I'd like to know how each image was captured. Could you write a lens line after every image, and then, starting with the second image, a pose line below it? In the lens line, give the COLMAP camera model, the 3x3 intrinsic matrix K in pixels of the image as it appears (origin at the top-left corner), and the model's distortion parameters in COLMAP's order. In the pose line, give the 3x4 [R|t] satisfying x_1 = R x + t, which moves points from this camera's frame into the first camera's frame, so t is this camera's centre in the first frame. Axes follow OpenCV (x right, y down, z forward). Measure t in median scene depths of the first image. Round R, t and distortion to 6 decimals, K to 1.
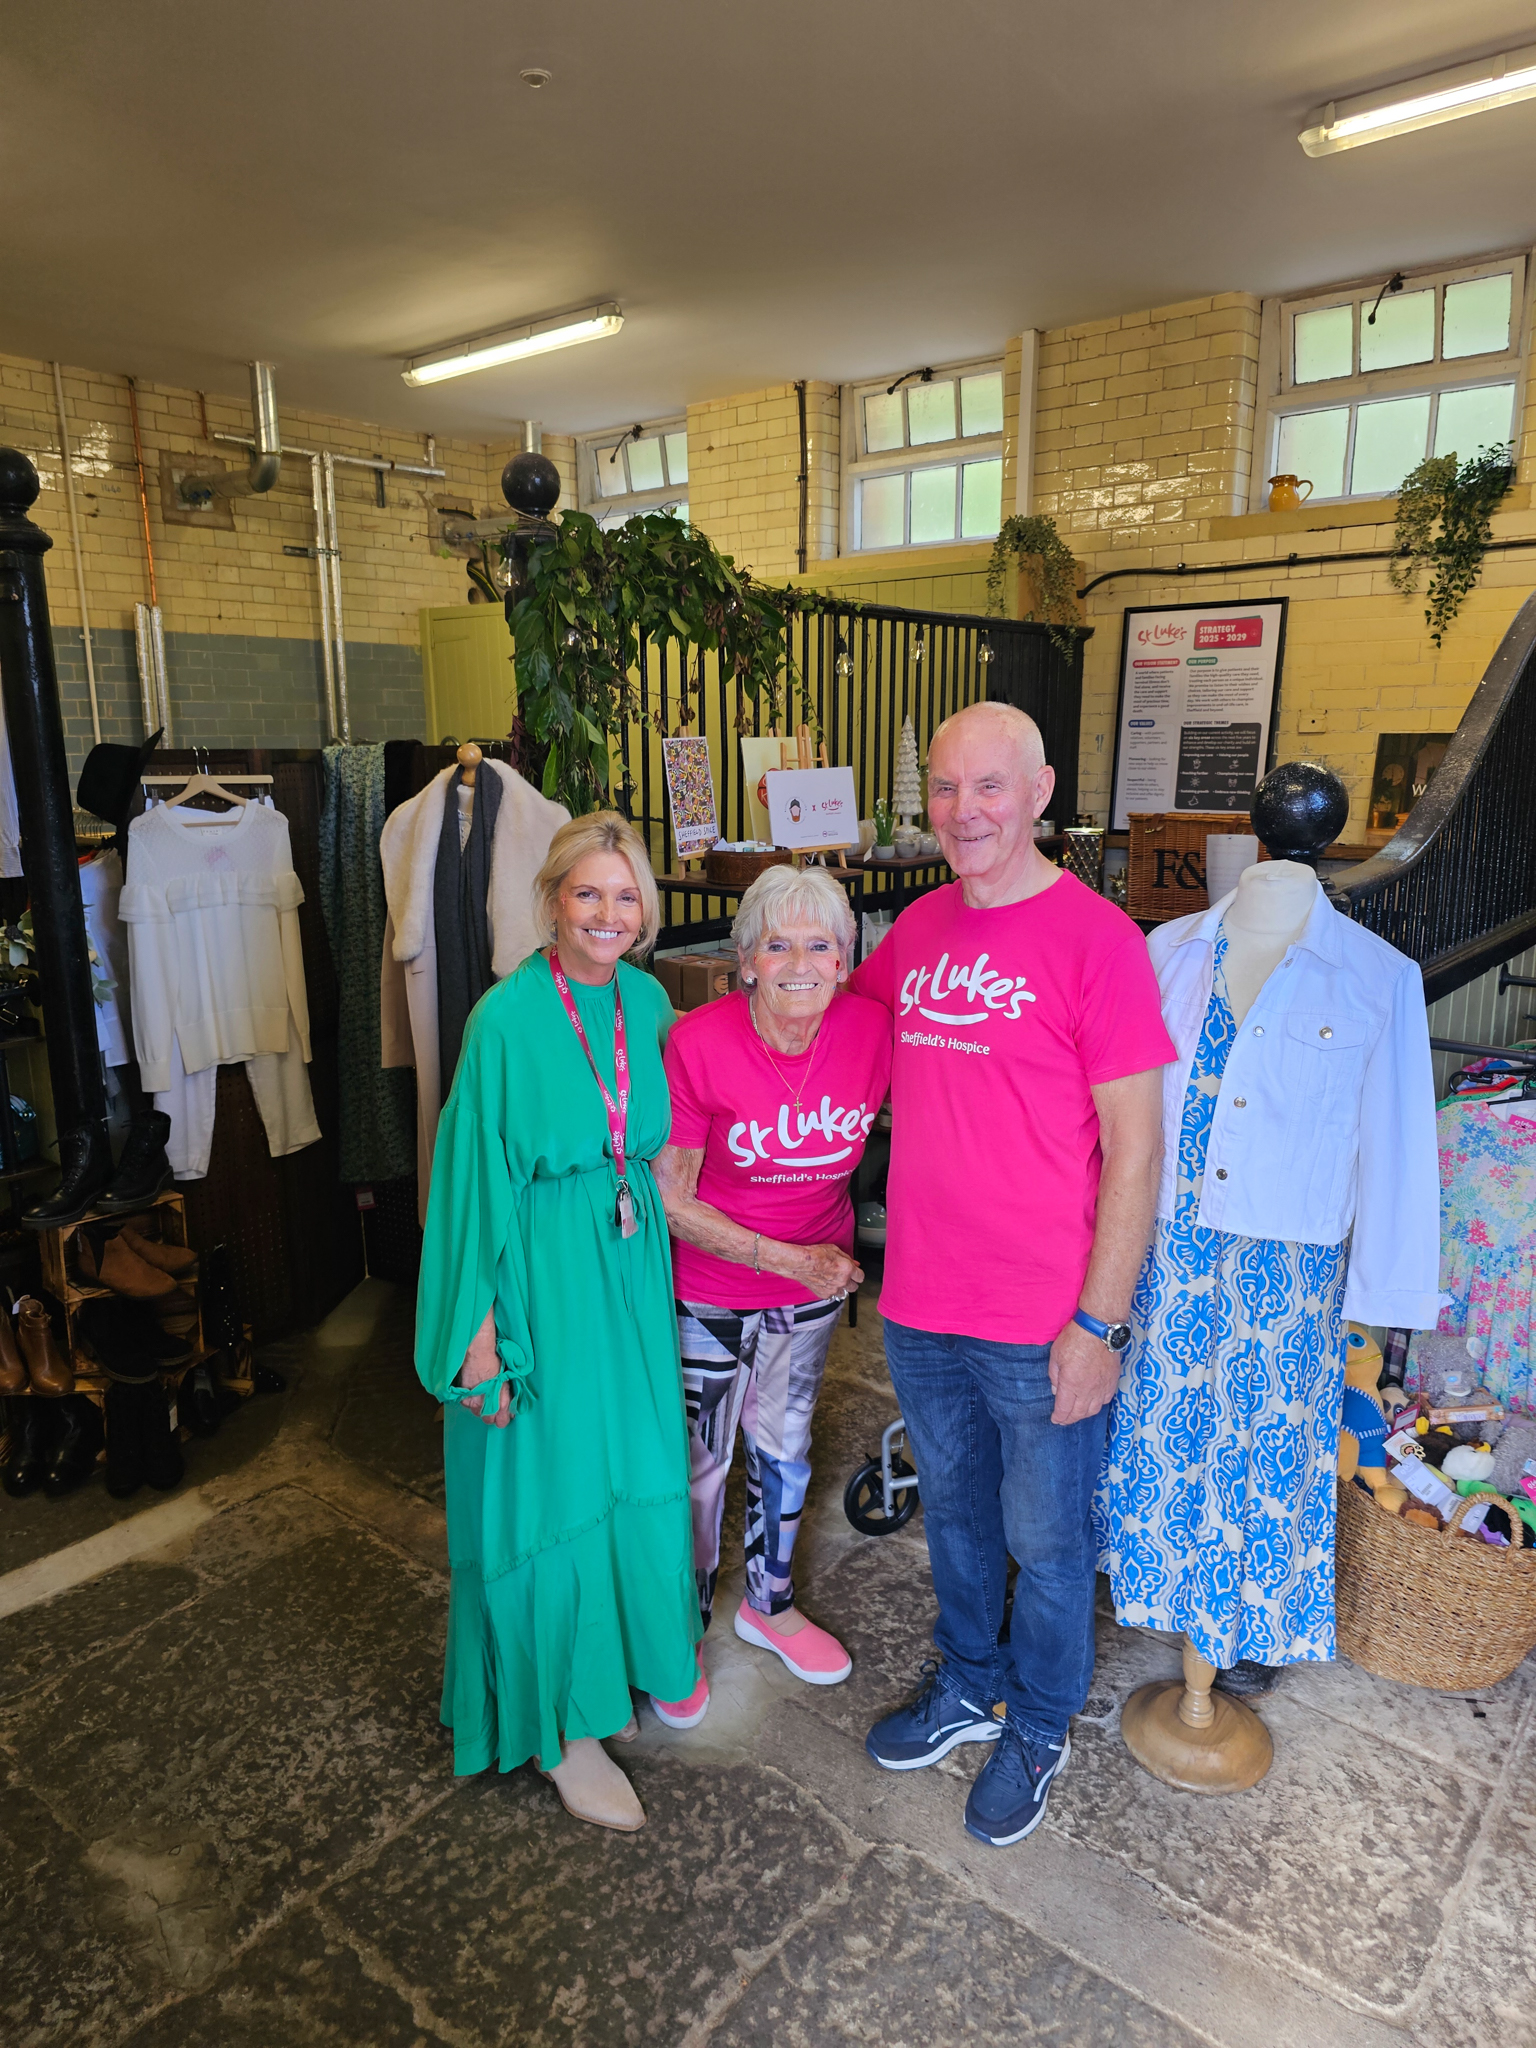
lens RADIAL K [[1370.8, 0, 613.6], [0, 1370.8, 1089.1], [0, 0, 1]] dist [0.012597, -0.018015]
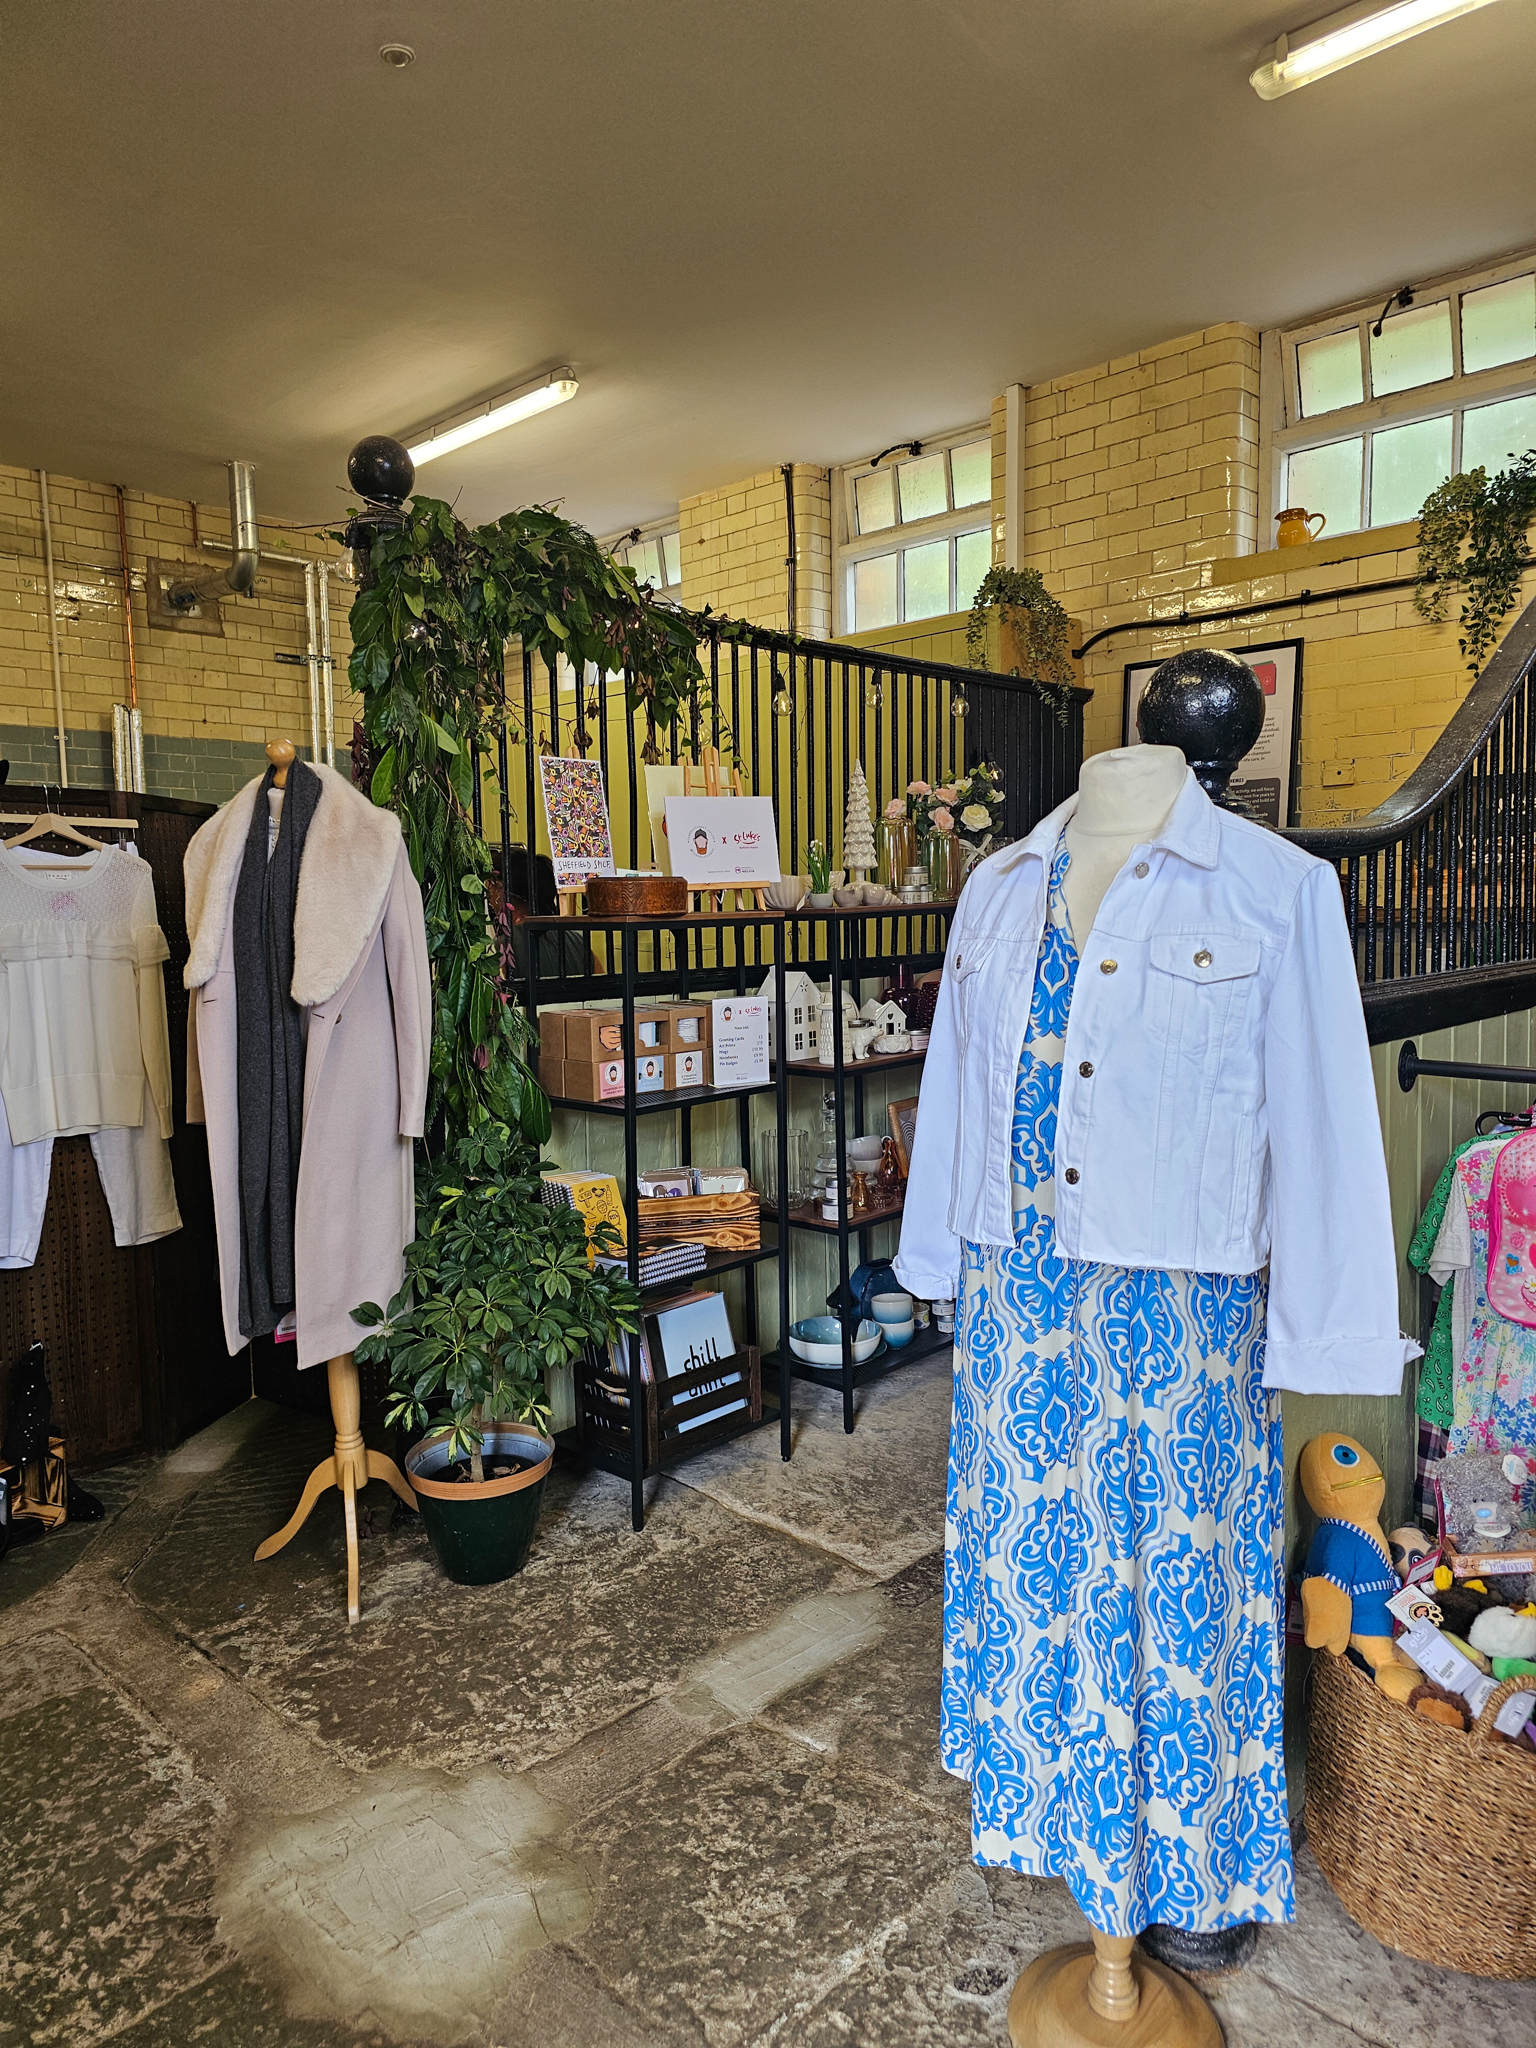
lens RADIAL K [[1370.8, 0, 613.6], [0, 1370.8, 1089.1], [0, 0, 1]] dist [0.012597, -0.018015]
pose [[0.997591, 0.005360, -0.069156, 0.135042], [-0.013698, 0.992598, -0.120672, 0.055436], [0.067998, 0.121328, 0.990281, 0.154450]]
